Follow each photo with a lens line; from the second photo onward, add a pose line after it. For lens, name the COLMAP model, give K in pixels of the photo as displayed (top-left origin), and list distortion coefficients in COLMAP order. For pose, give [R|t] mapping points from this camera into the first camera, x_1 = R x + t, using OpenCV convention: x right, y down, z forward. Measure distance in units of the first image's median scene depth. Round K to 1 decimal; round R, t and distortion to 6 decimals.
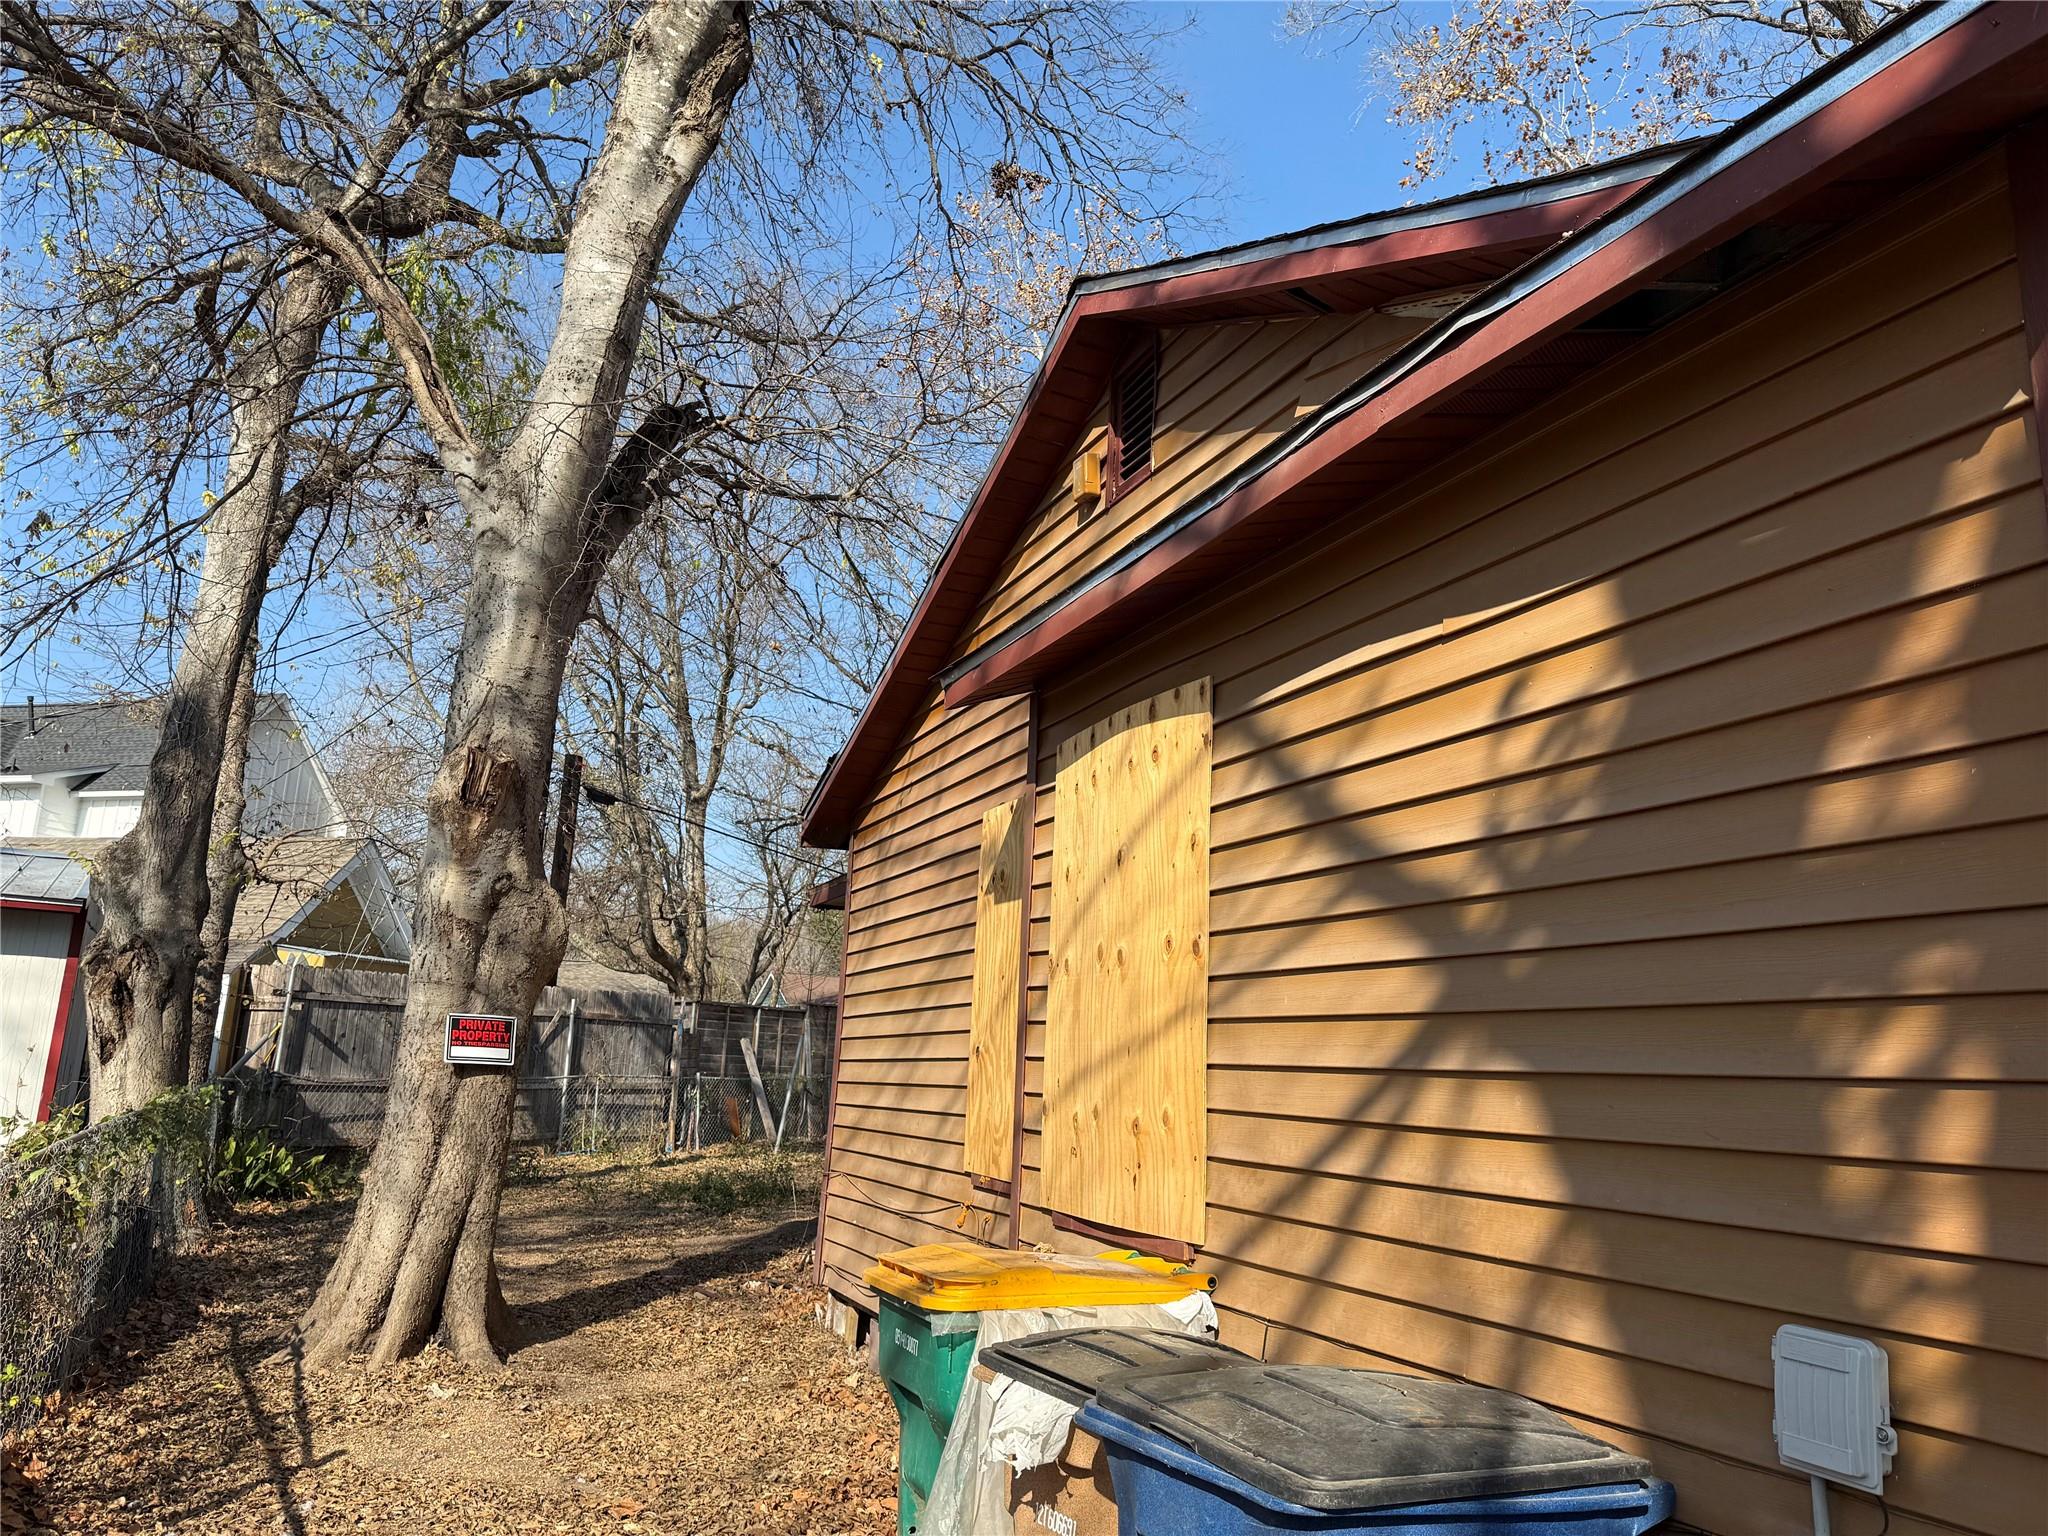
lens RADIAL K [[1431.3, 0, 1021.4], [0, 1431.3, 772.2], [0, 0, 1]] dist [0.010539, 0.000101]
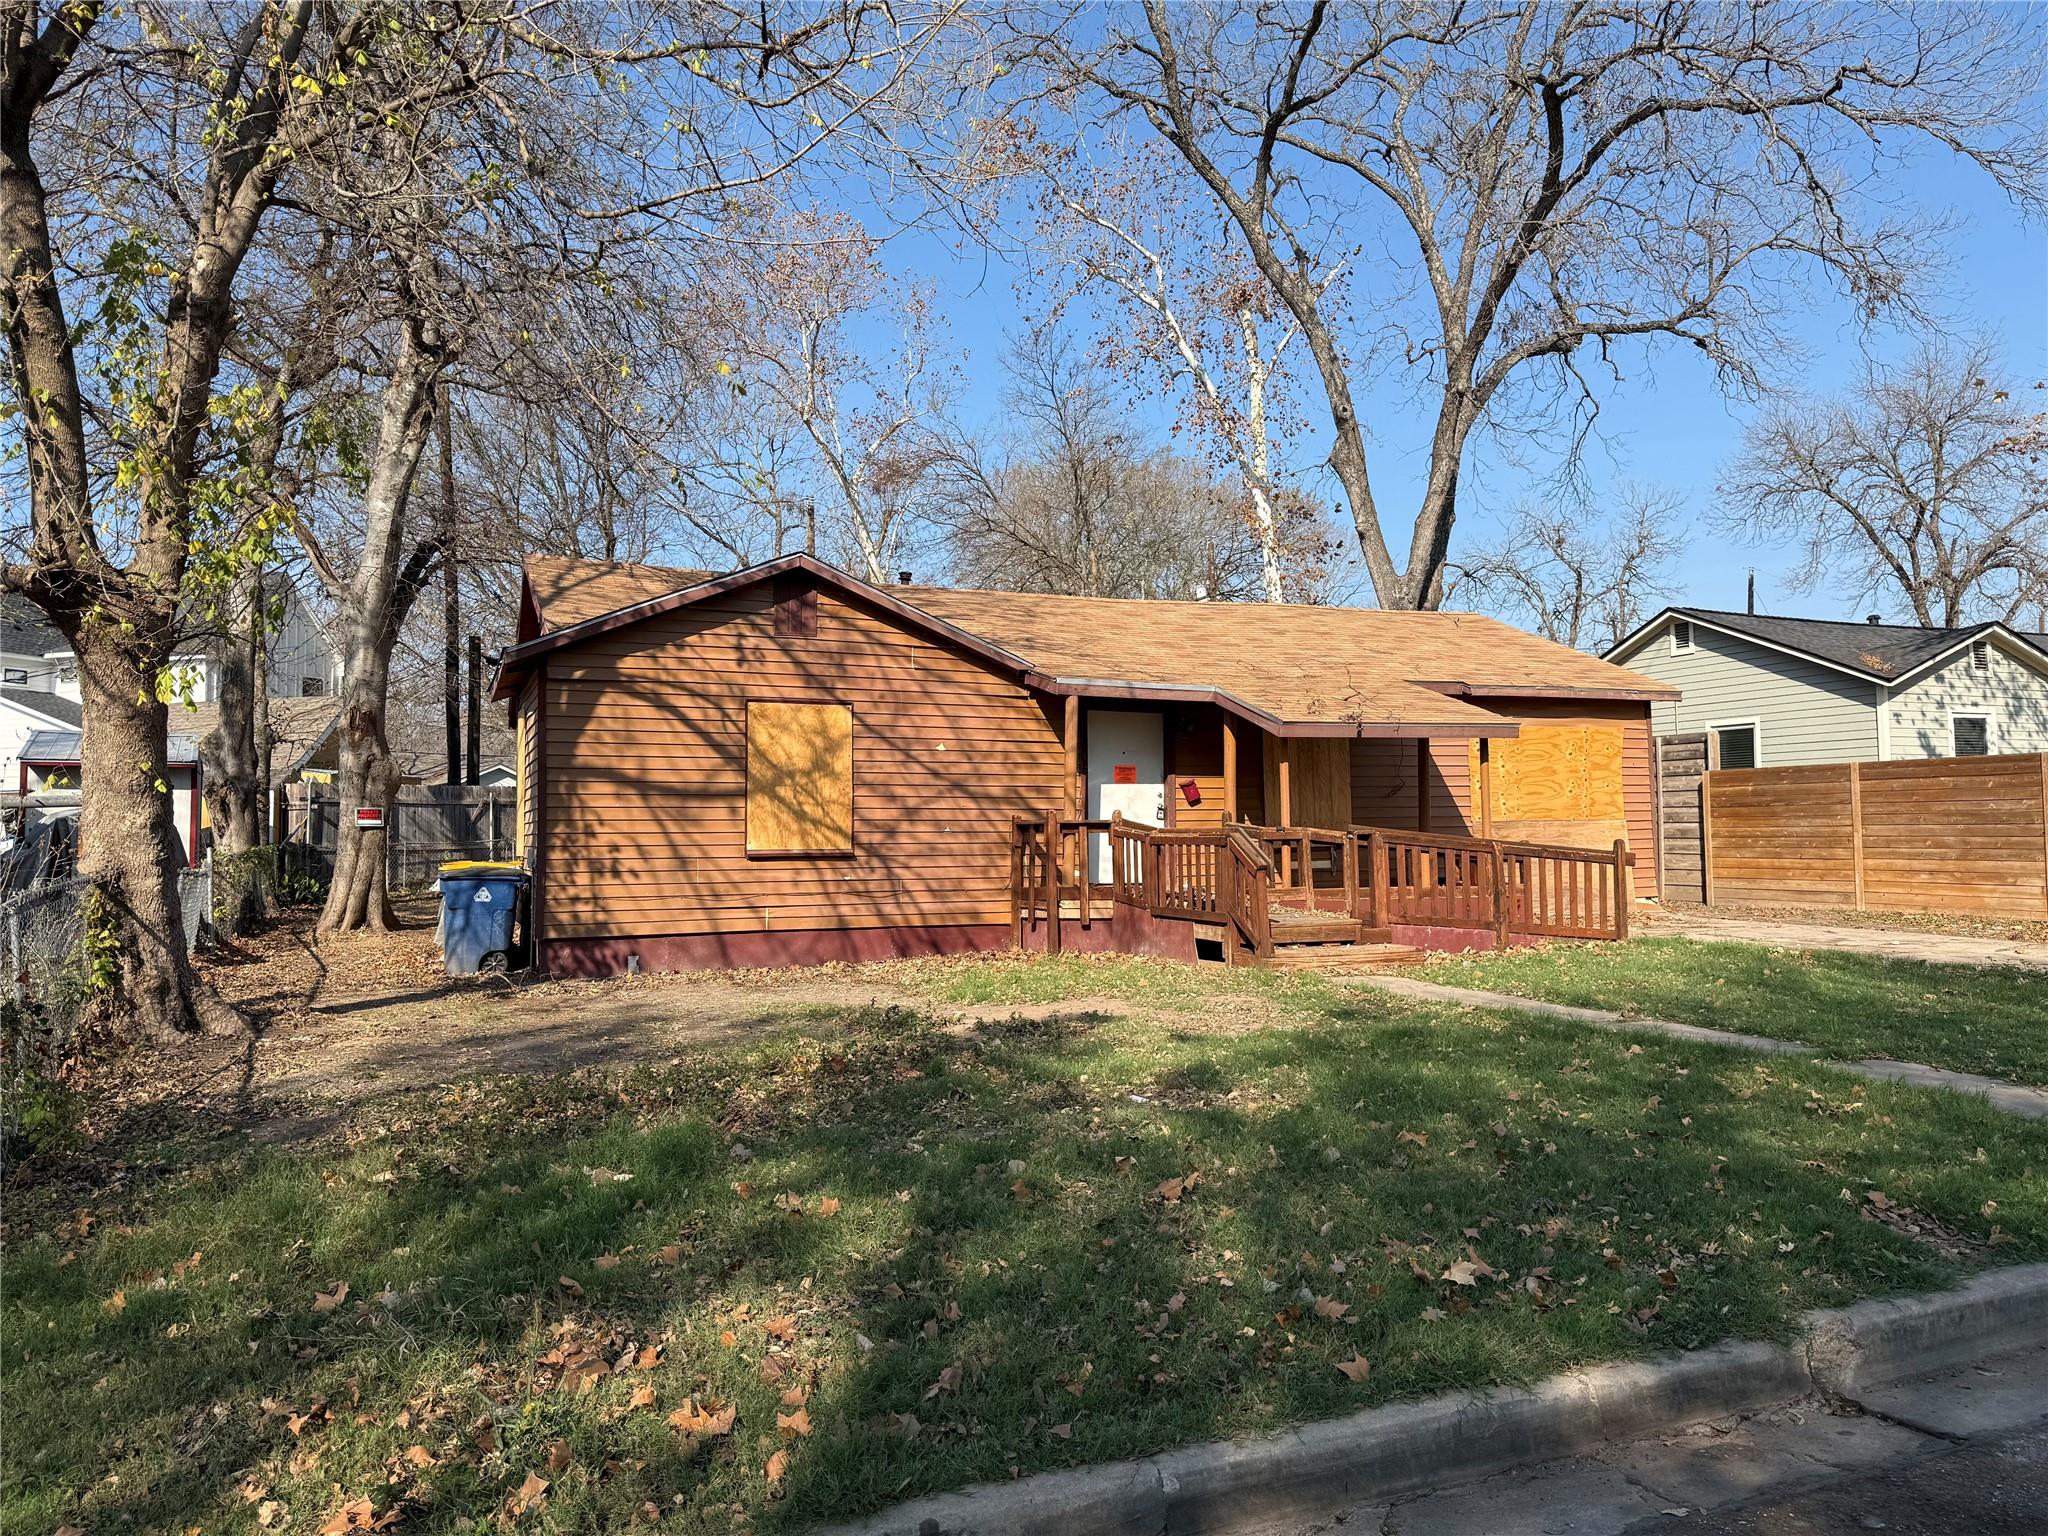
lens RADIAL K [[1431.3, 0, 1025.0], [0, 1431.3, 758.8], [0, 0, 1]] dist [0.010539, 0.000101]
pose [[0.998292, -0.054931, -0.019884, 0.613351], [0.057368, 0.986065, 0.156158, -0.181307], [0.011029, -0.157032, 0.987532, -1.090612]]
